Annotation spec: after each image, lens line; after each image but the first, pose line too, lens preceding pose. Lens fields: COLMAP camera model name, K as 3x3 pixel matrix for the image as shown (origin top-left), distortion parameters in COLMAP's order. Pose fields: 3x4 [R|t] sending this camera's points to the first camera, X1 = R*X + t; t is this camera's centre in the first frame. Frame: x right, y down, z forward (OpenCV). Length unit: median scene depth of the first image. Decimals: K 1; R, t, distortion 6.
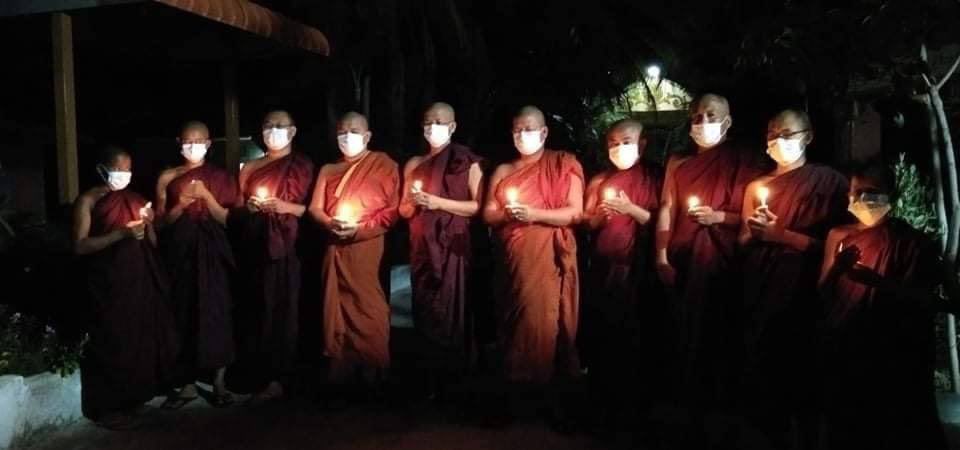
lens RADIAL K [[705.5, 0, 480.0], [0, 705.5, 225.0], [0, 0, 1]] dist [-0.001774, -0.001152]
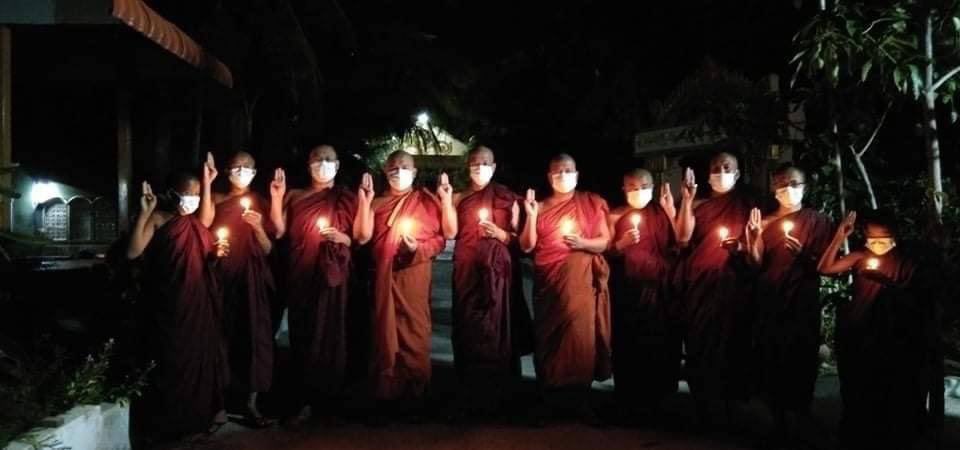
lens RADIAL K [[705.5, 0, 480.0], [0, 705.5, 225.0], [0, 0, 1]] dist [-0.001774, -0.001152]
pose [[0.950526, 0.019772, 0.310015, -0.436998], [0.000823, 0.997809, -0.066159, 0.031854], [-0.310643, 0.063141, 0.948427, -0.083232]]
